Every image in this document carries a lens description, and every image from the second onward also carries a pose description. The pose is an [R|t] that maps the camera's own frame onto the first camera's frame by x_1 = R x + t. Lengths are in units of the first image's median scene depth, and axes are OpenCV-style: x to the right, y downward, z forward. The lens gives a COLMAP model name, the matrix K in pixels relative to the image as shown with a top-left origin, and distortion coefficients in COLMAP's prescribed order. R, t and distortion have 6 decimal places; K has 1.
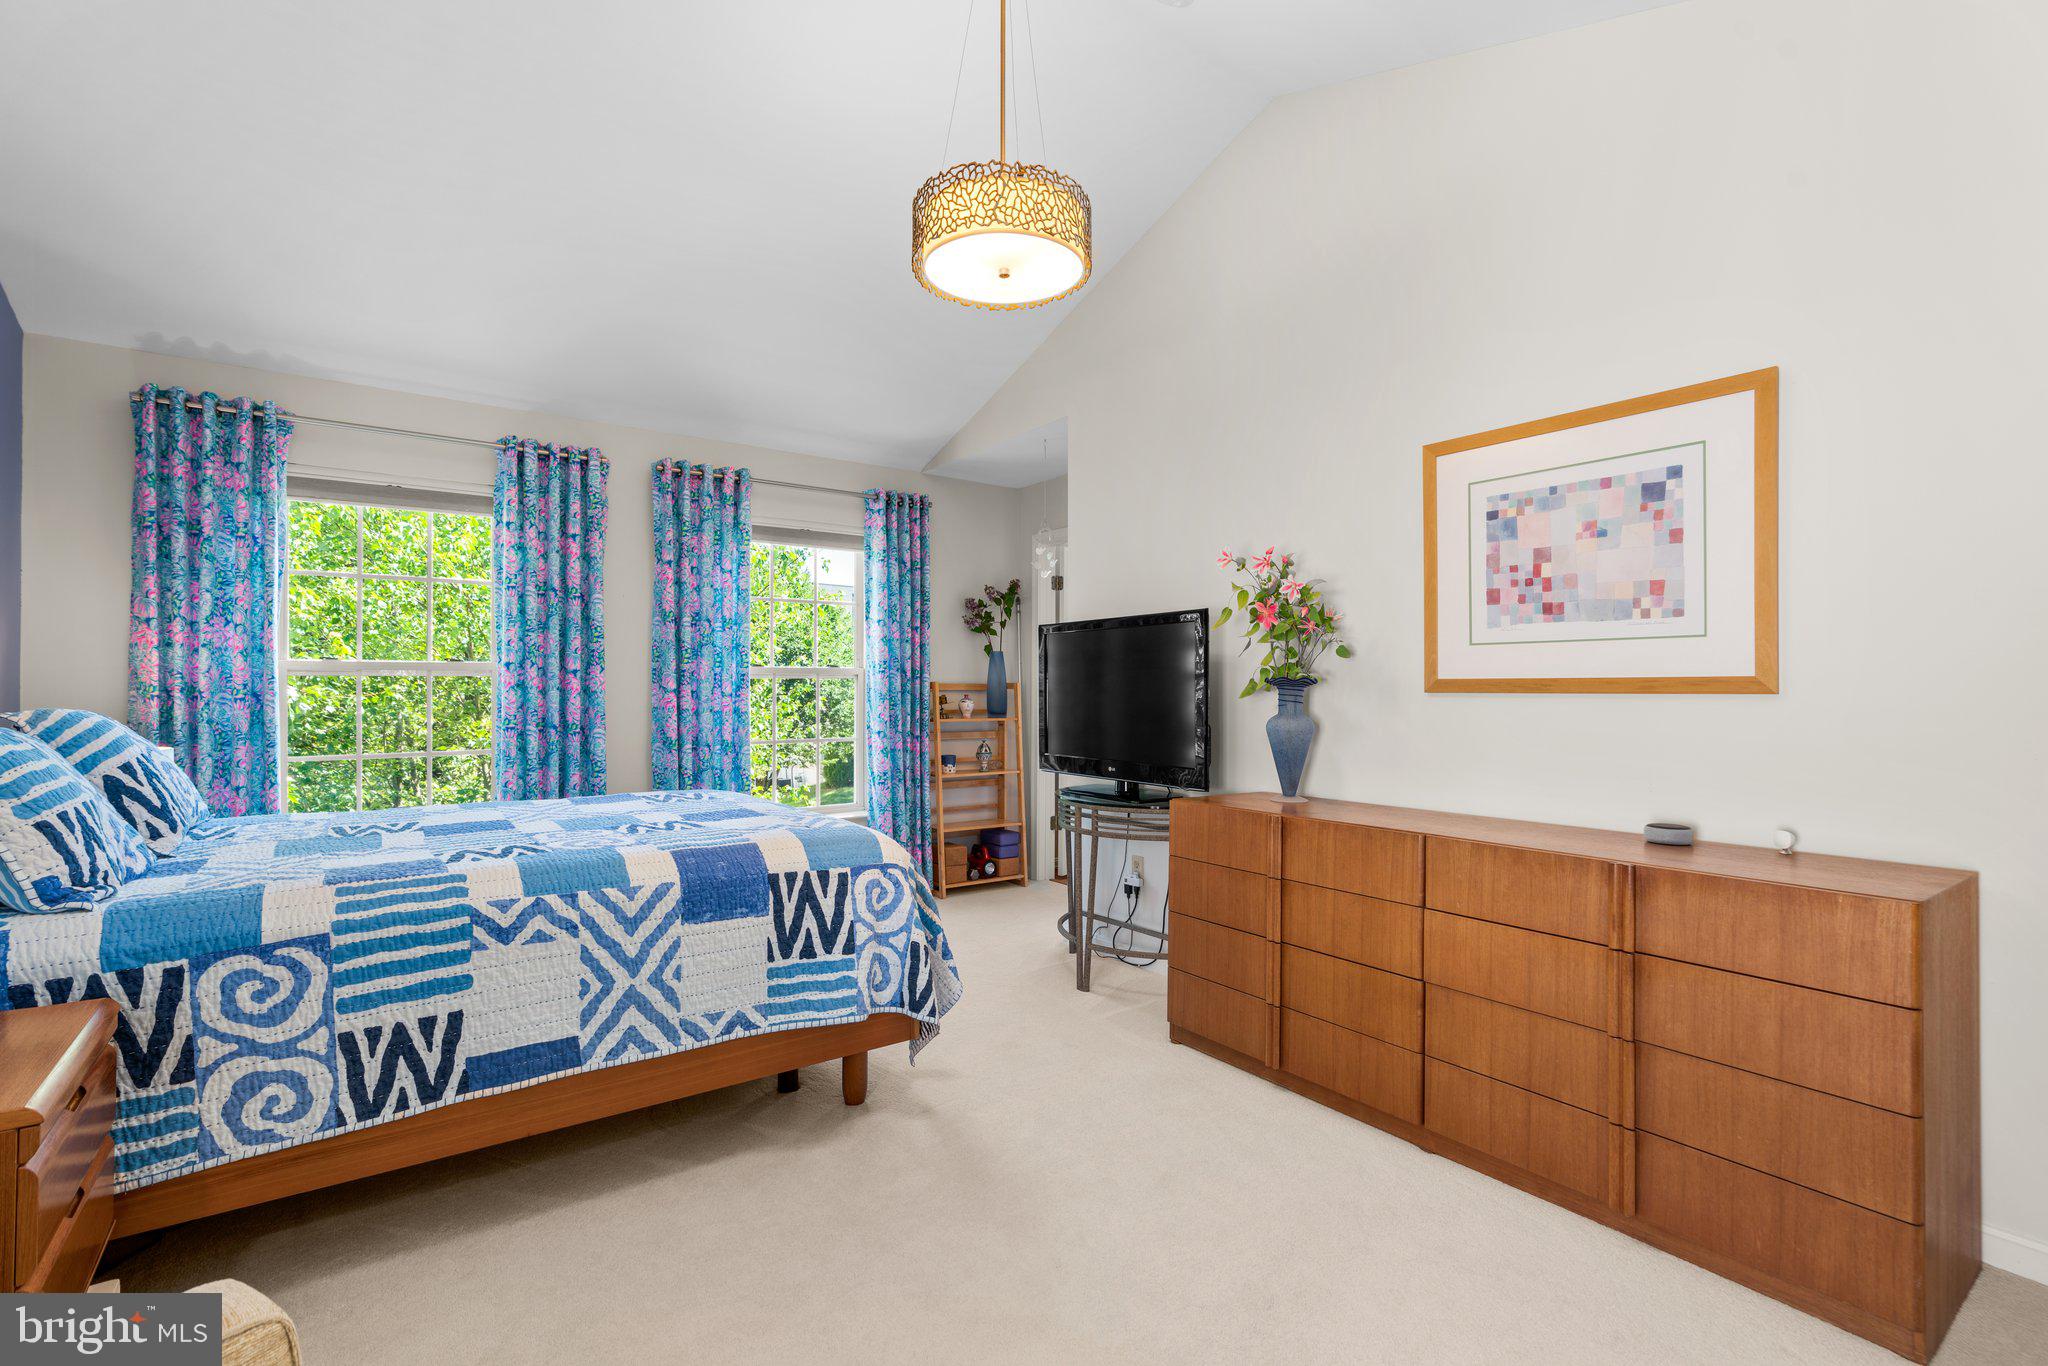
lens RADIAL K [[923.1, 0, 1033.3], [0, 923.1, 684.5], [0, 0, 1]] dist [-0.016705, 0.006629]
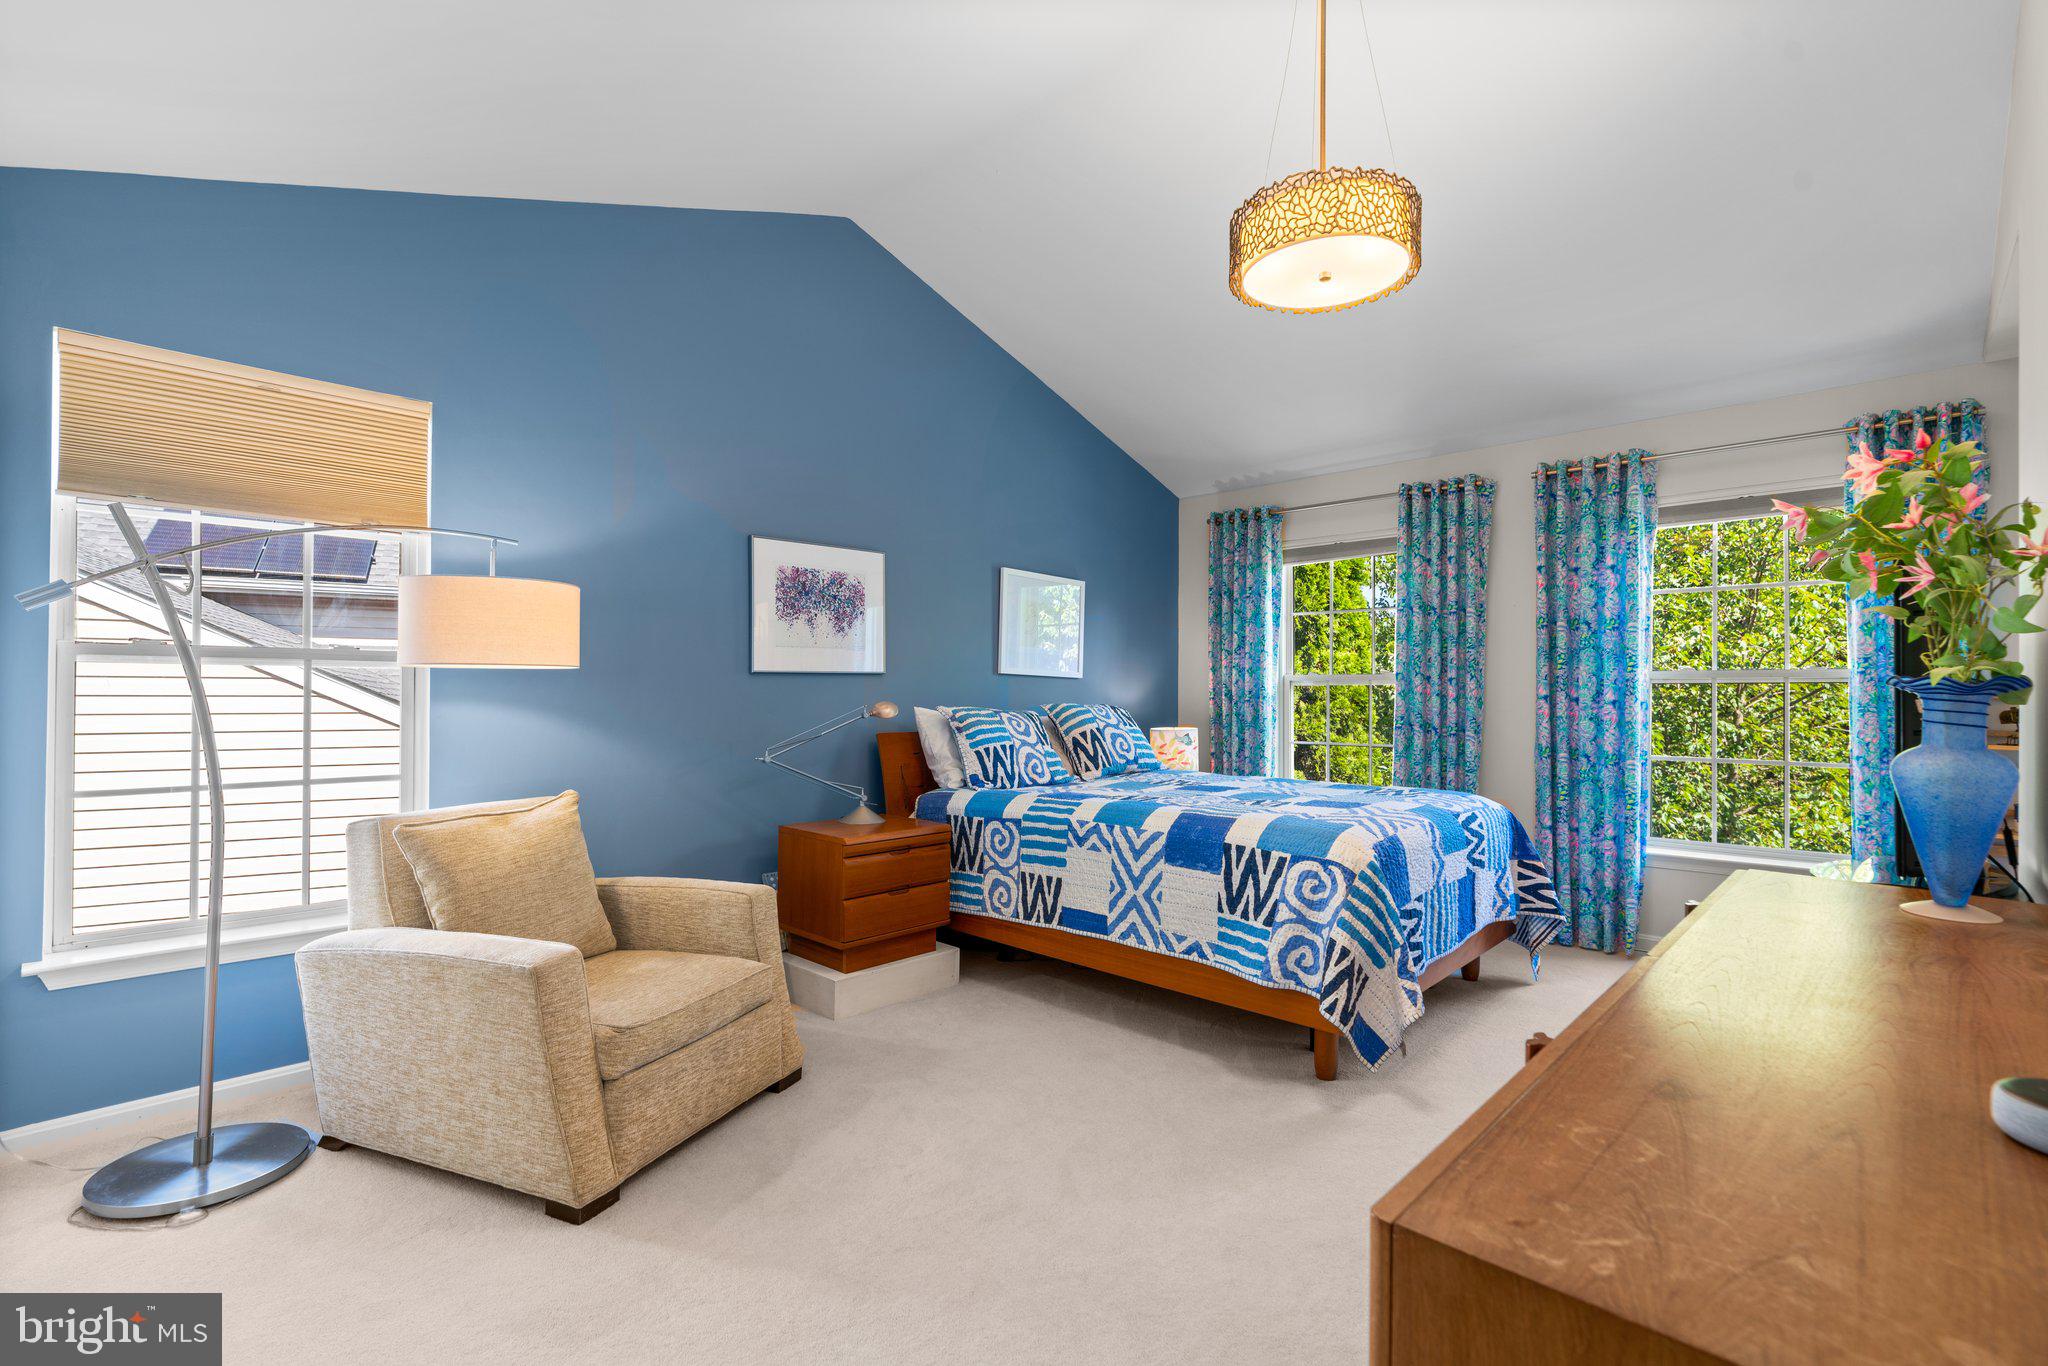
lens RADIAL K [[923.1, 0, 1017.9], [0, 923.1, 688.8], [0, 0, 1]] dist [-0.016705, 0.006629]
pose [[0.168919, -0.002275, -0.985627, 0.936910], [0.000357, 0.999997, -0.002247, -0.000891], [0.985630, 0.000027, 0.168919, 0.532365]]
